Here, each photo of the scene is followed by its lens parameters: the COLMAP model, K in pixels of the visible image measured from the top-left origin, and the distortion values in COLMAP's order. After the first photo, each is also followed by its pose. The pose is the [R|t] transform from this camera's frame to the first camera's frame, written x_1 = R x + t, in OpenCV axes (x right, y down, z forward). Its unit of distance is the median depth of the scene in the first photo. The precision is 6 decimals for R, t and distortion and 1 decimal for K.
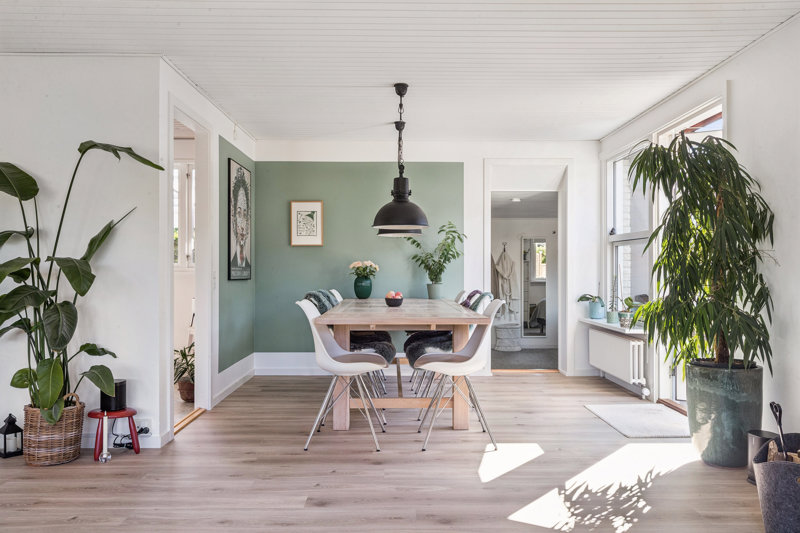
lens RADIAL K [[608.8, 0, 399.6], [0, 608.8, 270.7], [0, 0, 1]] dist [-0.008355, -0.003965]
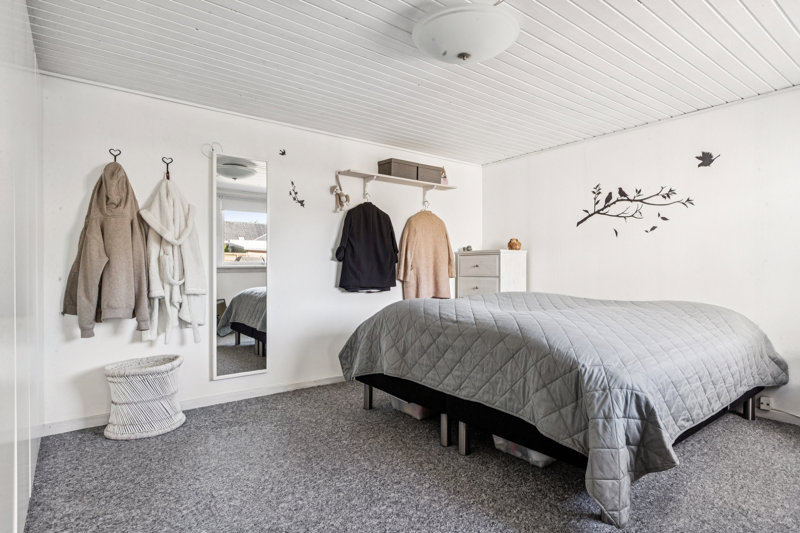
lens RADIAL K [[433.2, 0, 402.4], [0, 433.2, 269.1], [0, 0, 1]] dist [0.000918, -0.000010]
pose [[0.810648, 0.002150, 0.585530, 0.130331], [-0.004544, 0.999986, 0.002619, 0.028408], [-0.585516, -0.004783, 0.810647, 0.672123]]
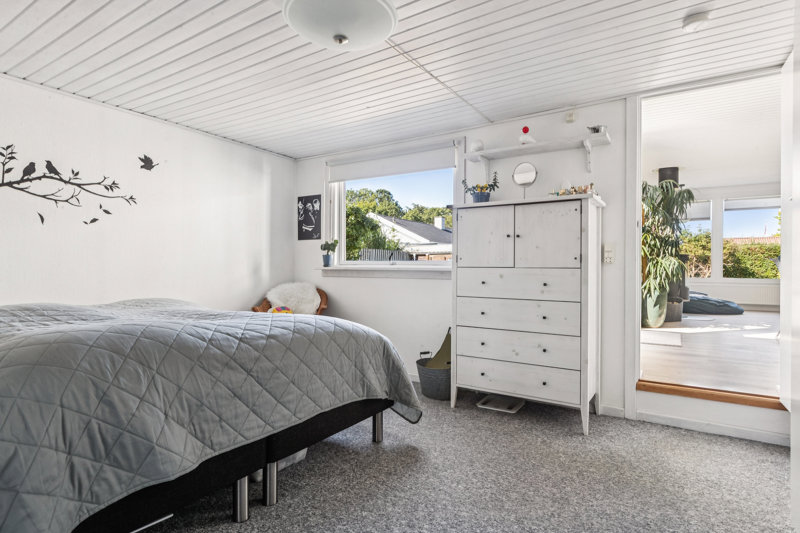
lens RADIAL K [[433.2, 0, 401.1], [0, 433.2, 267.2], [0, 0, 1]] dist [0.000918, -0.000010]
pose [[-0.831600, -0.001640, 0.555373, 0.166023], [-0.006652, 0.999953, -0.007008, 0.030541], [-0.555336, -0.009522, -0.831572, 1.324002]]
